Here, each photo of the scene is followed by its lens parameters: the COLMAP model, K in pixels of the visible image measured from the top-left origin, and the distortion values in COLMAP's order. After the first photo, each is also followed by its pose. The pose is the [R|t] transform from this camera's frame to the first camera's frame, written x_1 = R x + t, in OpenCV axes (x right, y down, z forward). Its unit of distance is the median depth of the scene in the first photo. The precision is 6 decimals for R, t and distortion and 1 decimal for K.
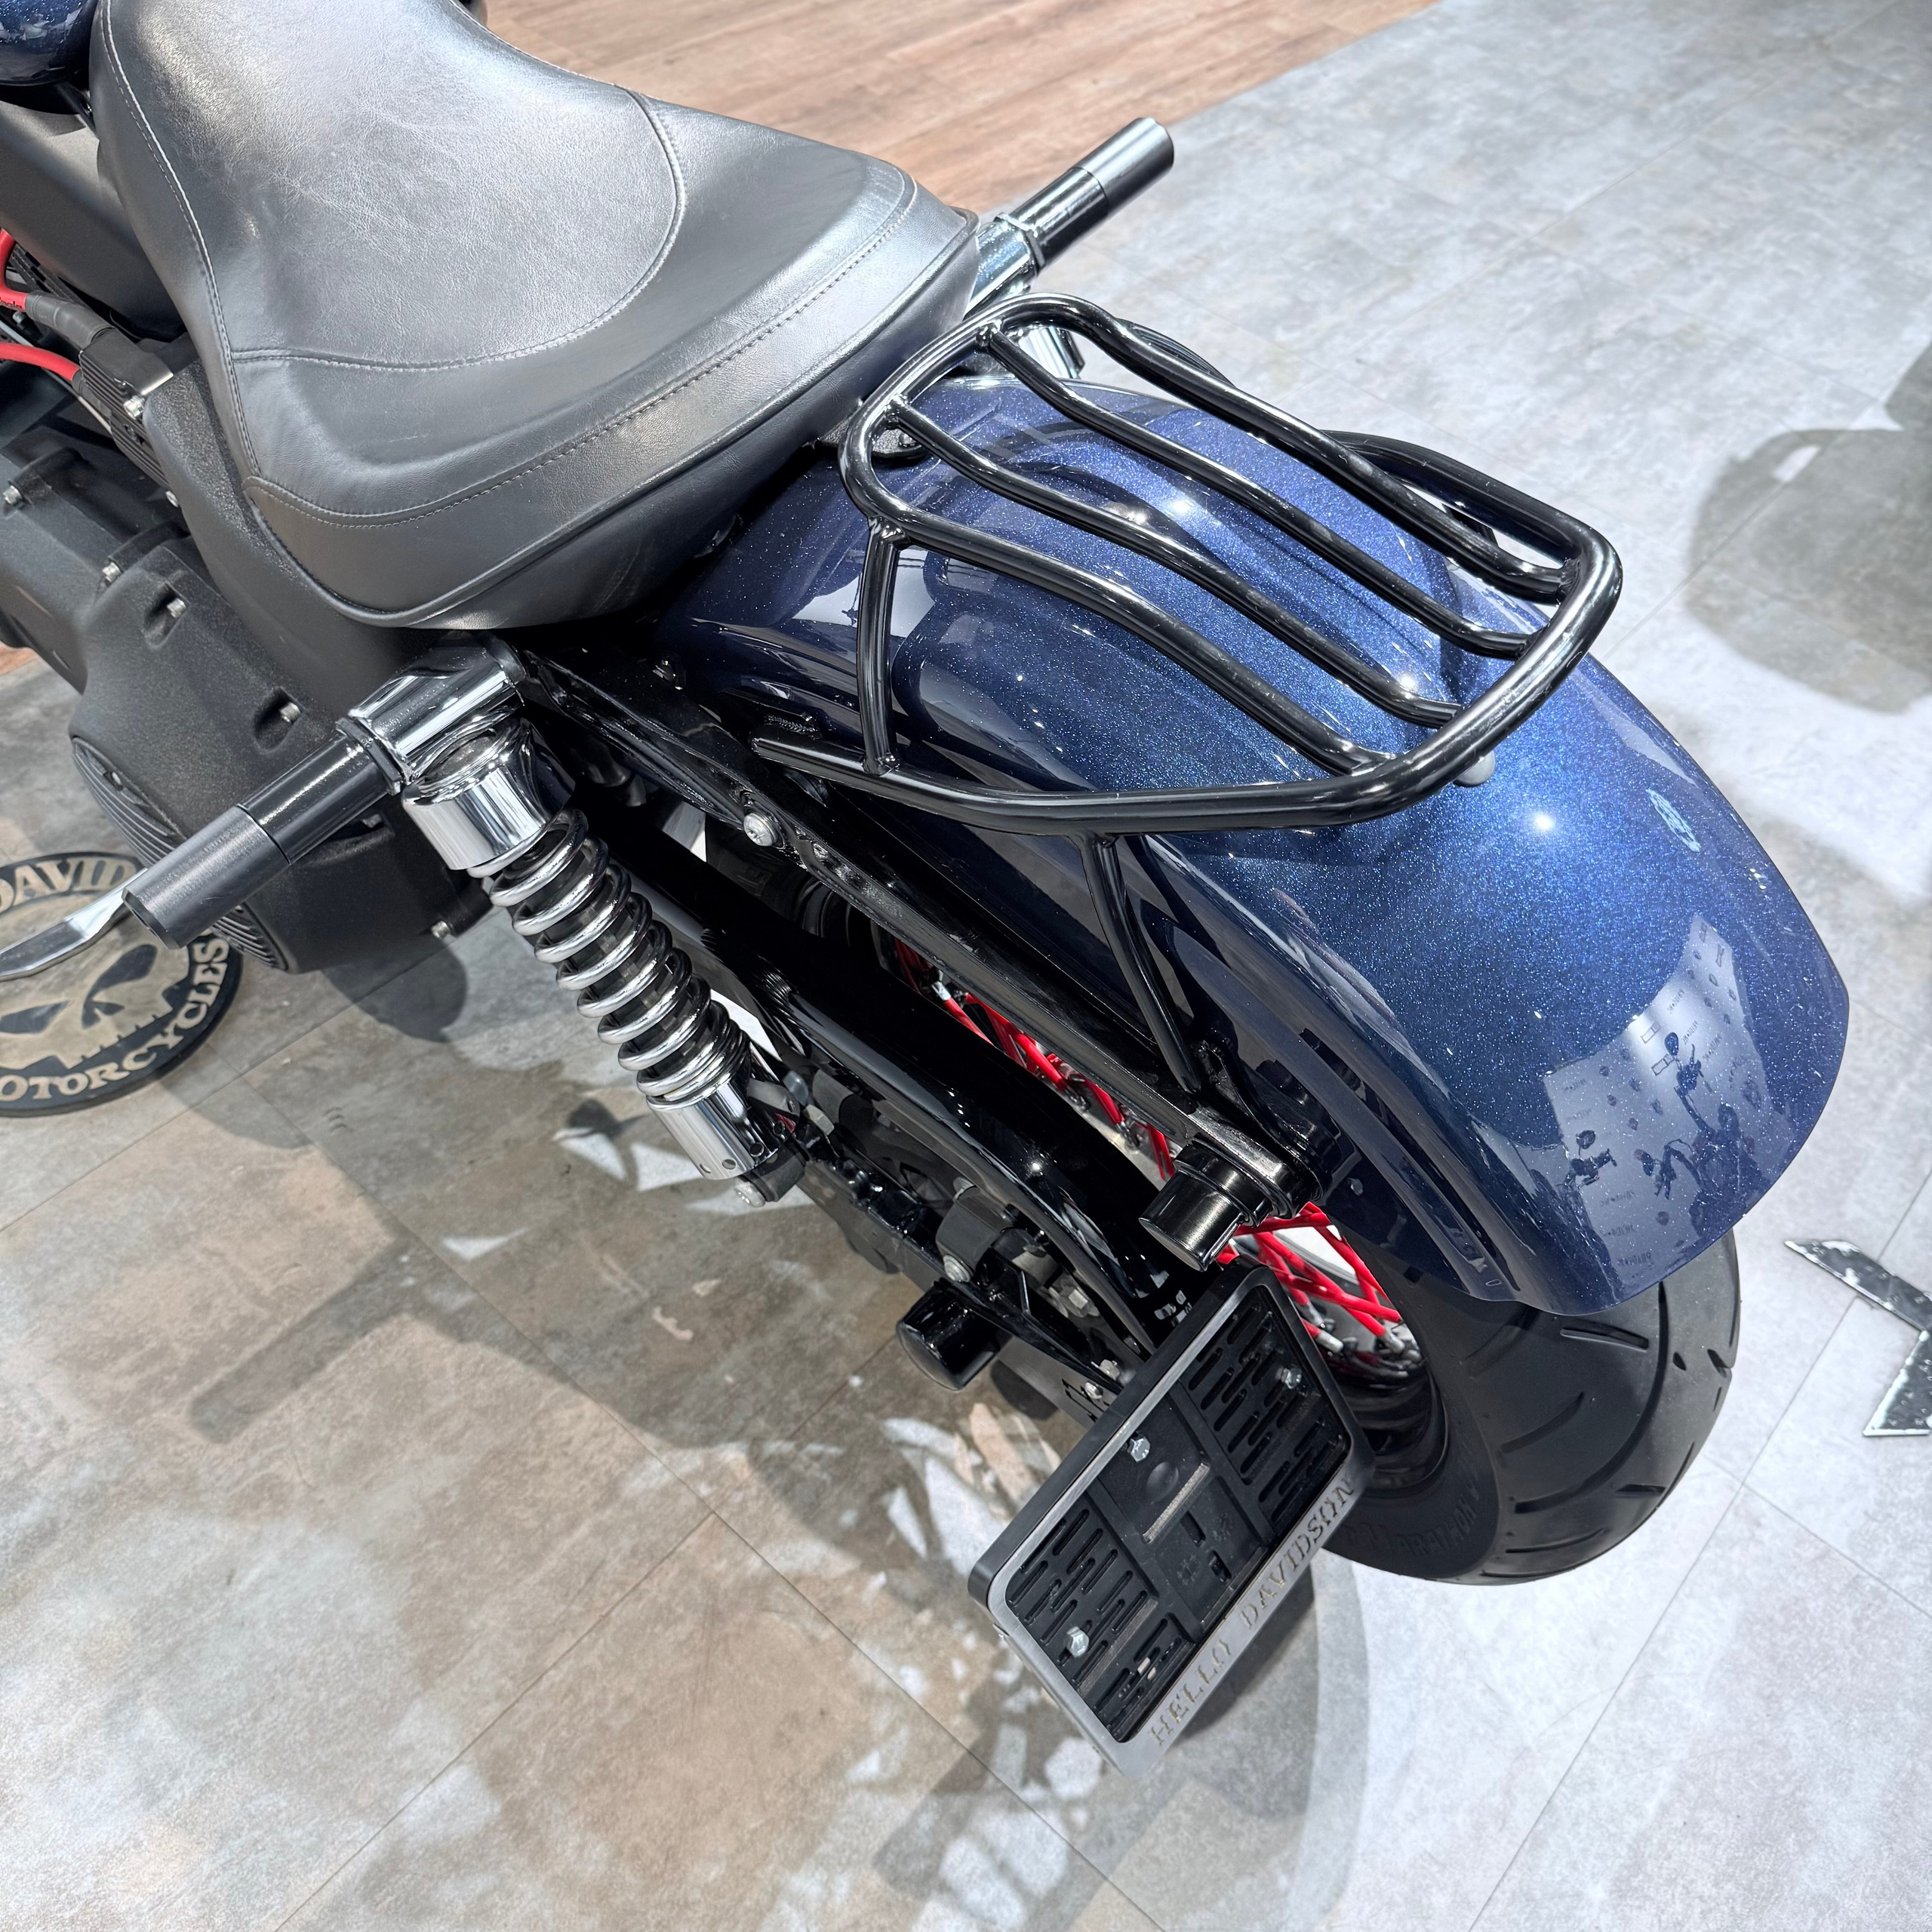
lens RADIAL K [[1788.0, 0, 958.6], [0, 1788.0, 970.5], [0, 0, 1]] dist [0.105948, -0.188784]
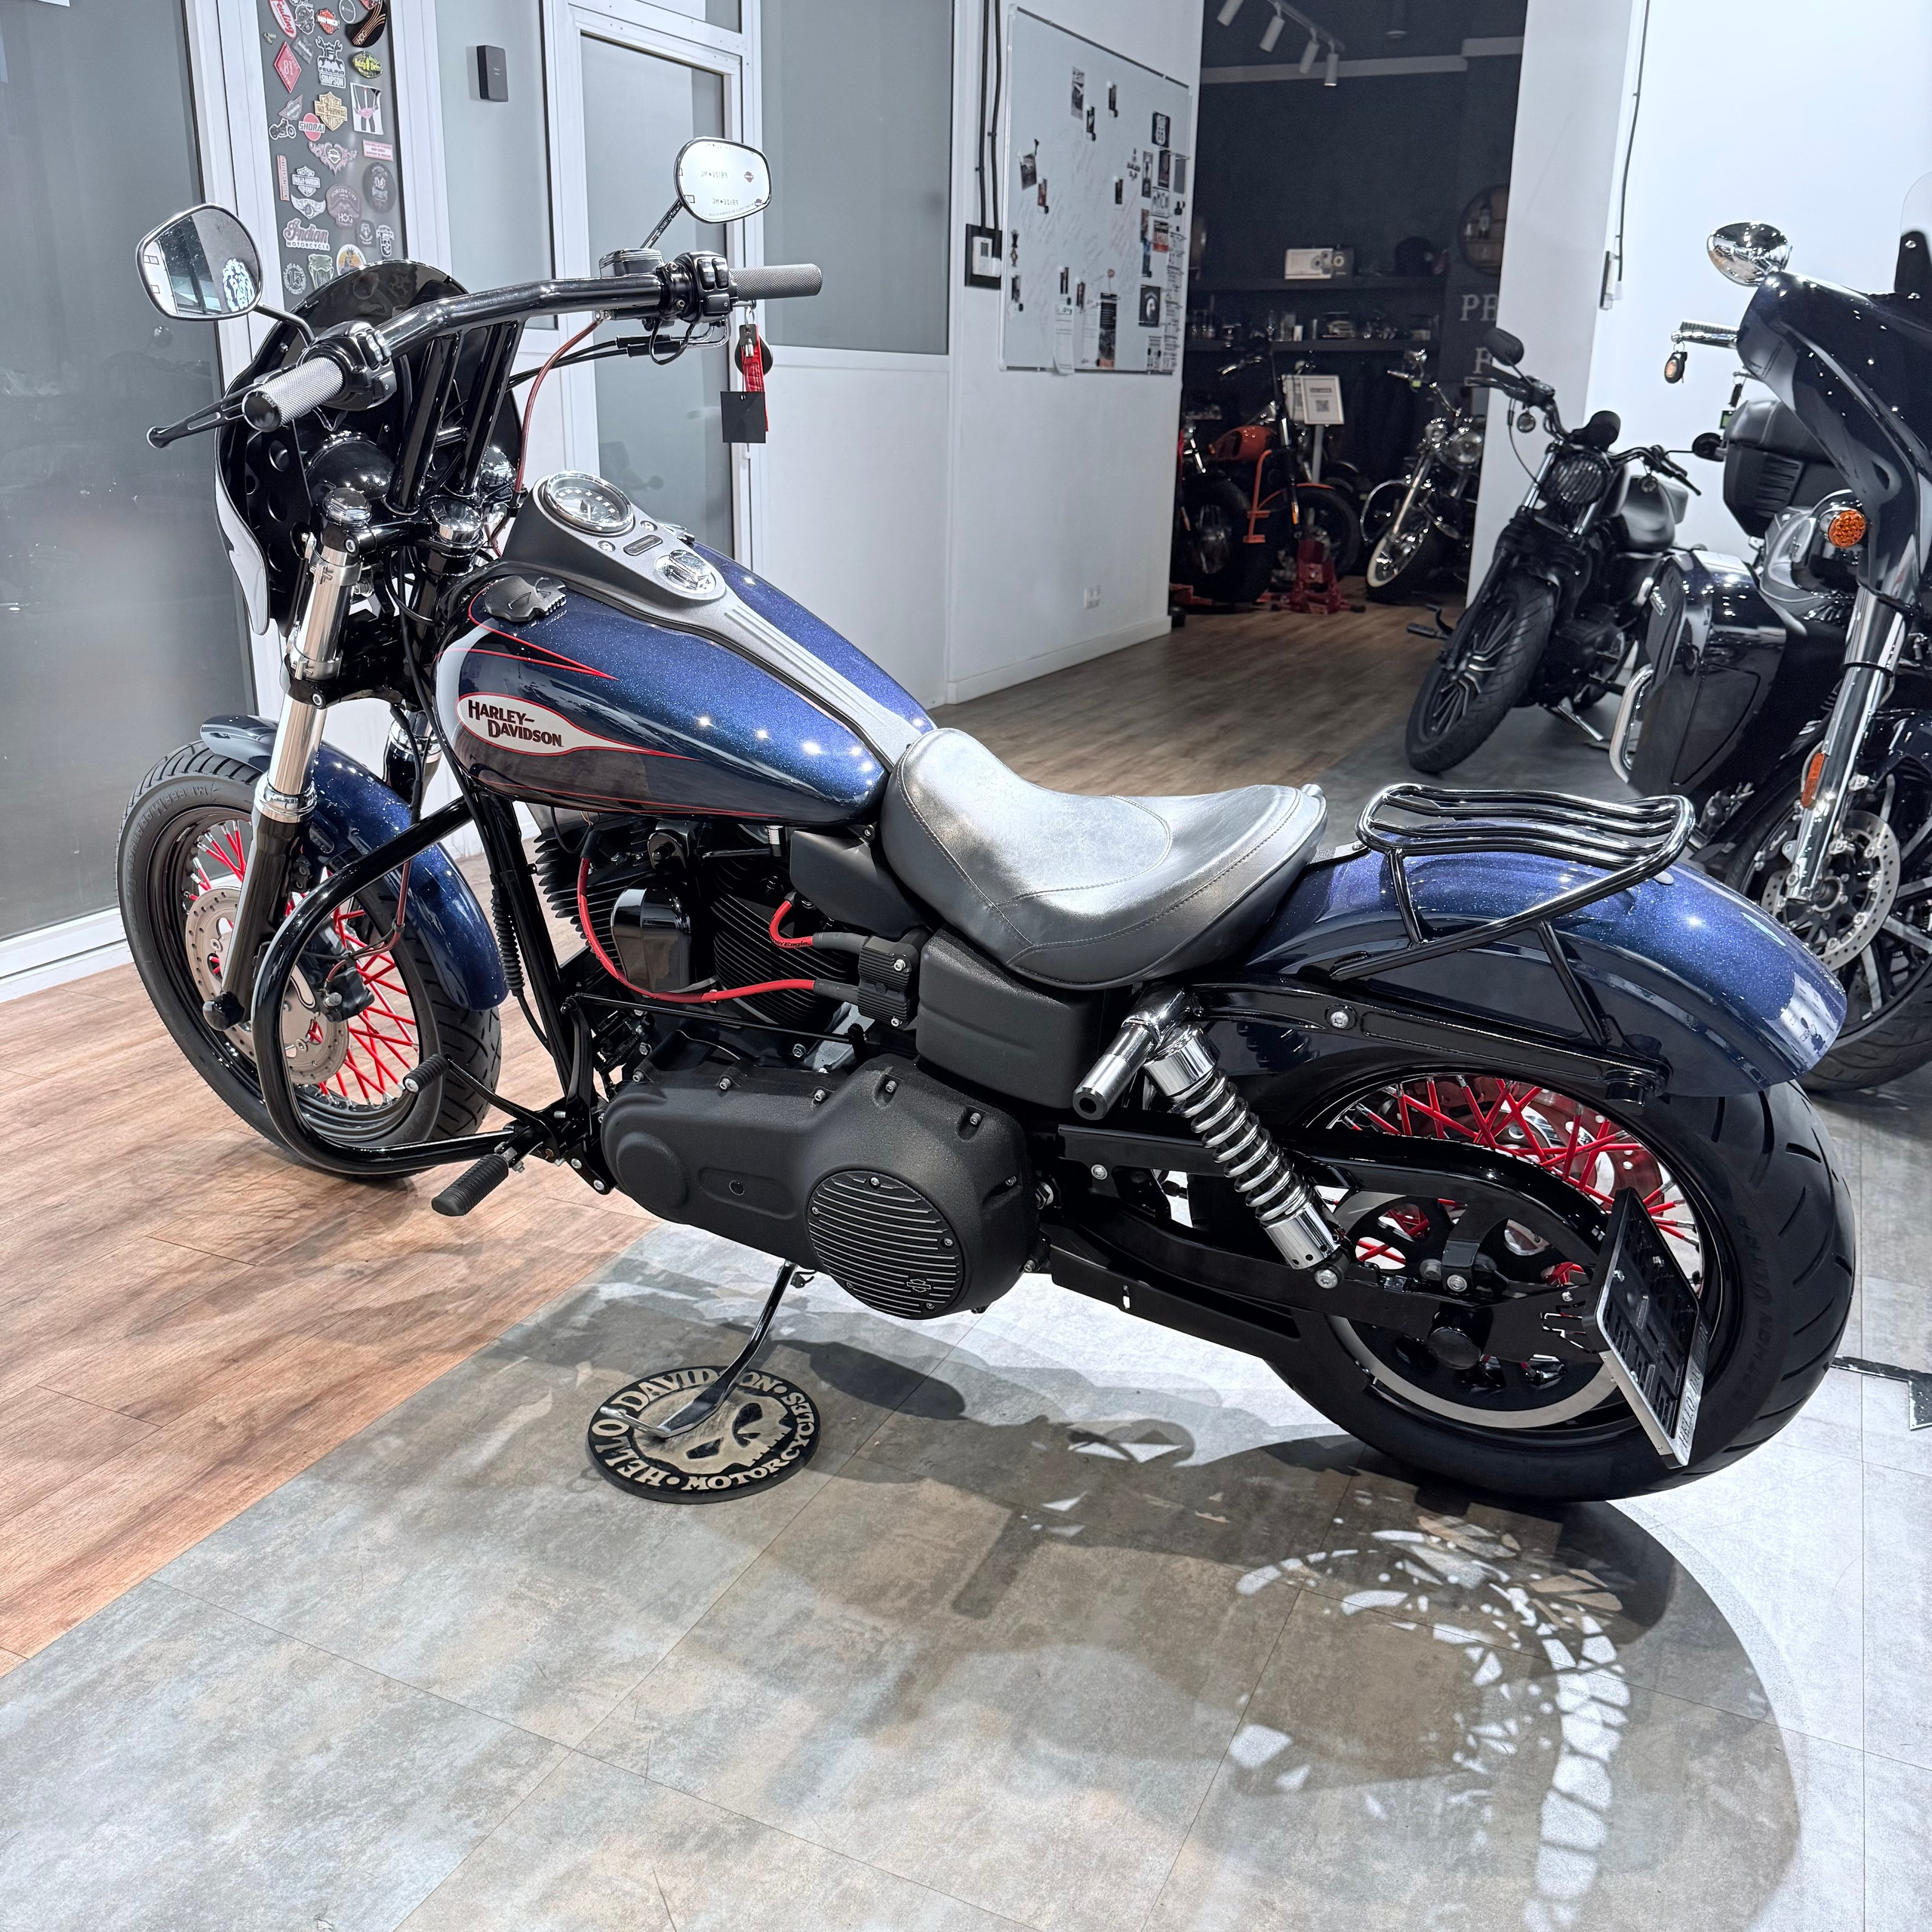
lens RADIAL K [[1788.0, 0, 958.6], [0, 1788.0, 970.5], [0, 0, 1]] dist [0.105948, -0.188784]
pose [[0.961431, -0.157502, 0.225484, -0.652141], [0.249612, 0.843955, -0.474800, 0.493357], [-0.115516, 0.512771, 0.850719, -0.508912]]
